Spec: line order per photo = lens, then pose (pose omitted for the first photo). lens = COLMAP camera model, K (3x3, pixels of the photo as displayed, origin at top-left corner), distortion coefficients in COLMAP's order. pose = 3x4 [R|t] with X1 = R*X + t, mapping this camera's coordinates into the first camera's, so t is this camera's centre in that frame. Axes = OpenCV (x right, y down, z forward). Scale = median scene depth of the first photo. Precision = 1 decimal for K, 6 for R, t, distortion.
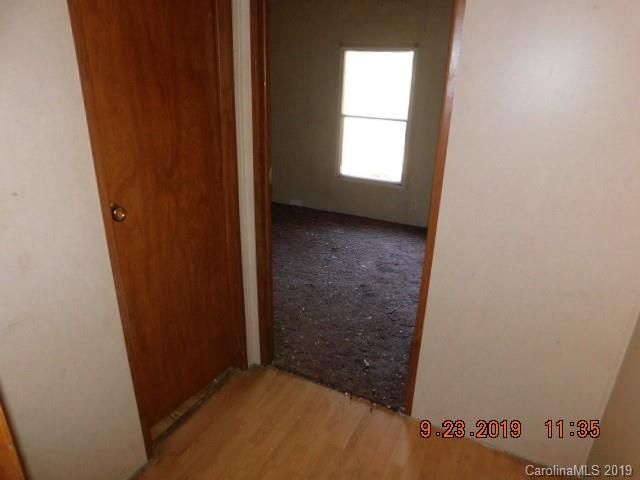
lens RADIAL K [[423.8, 0, 318.6], [0, 423.8, 241.8], [0, 0, 1]] dist [-0.064299, 0.044126]
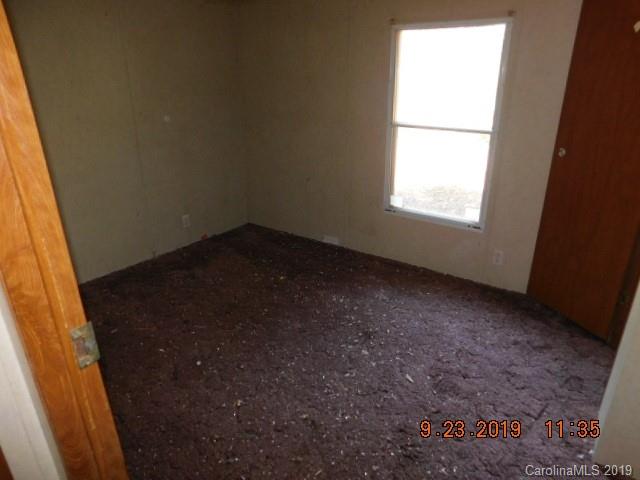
lens RADIAL K [[423.8, 0, 320.8], [0, 423.8, 237.2], [0, 0, 1]] dist [-0.064299, 0.044126]
pose [[0.985684, 0.030817, -0.165764, 0.062351], [-0.031284, 0.999510, -0.000211, -0.118152], [0.165676, 0.005394, 0.986165, 0.318534]]
